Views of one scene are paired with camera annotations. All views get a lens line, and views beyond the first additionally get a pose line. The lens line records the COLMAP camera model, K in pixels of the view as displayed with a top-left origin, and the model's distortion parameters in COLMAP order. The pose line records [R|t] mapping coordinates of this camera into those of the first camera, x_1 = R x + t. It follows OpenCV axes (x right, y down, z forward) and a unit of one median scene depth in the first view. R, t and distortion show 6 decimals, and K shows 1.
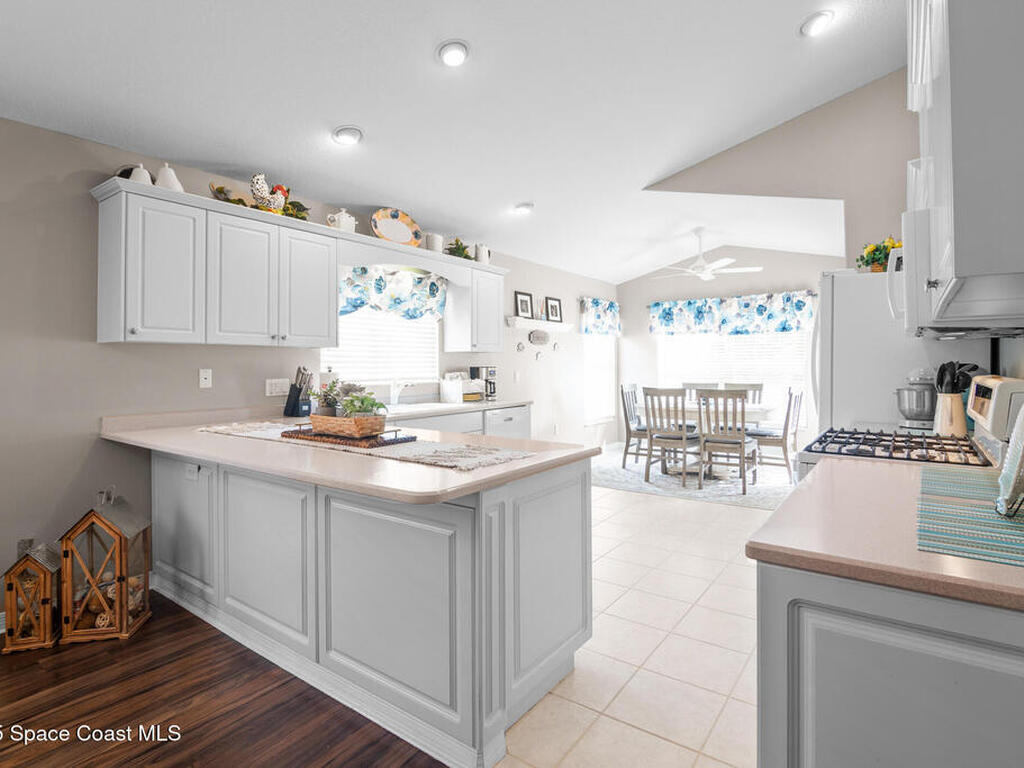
lens RADIAL K [[537.2, 0, 510.5], [0, 537.2, 371.1], [0, 0, 1]] dist [-0.001293, -0.001128]
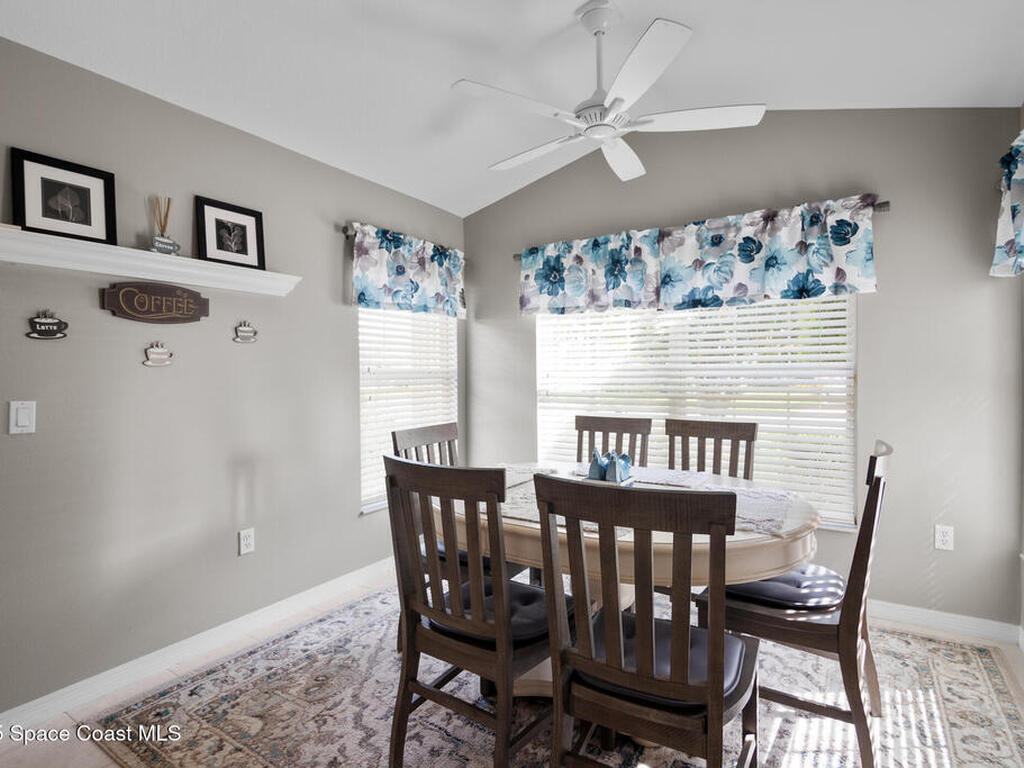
lens RADIAL K [[537.2, 0, 510.5], [0, 537.2, 371.1], [0, 0, 1]] dist [-0.001293, -0.001128]
pose [[0.998388, 0.001195, 0.056753, 0.245546], [-0.000385, 0.999898, -0.014281, -0.009967], [-0.056764, 0.014236, 0.998286, 0.569100]]
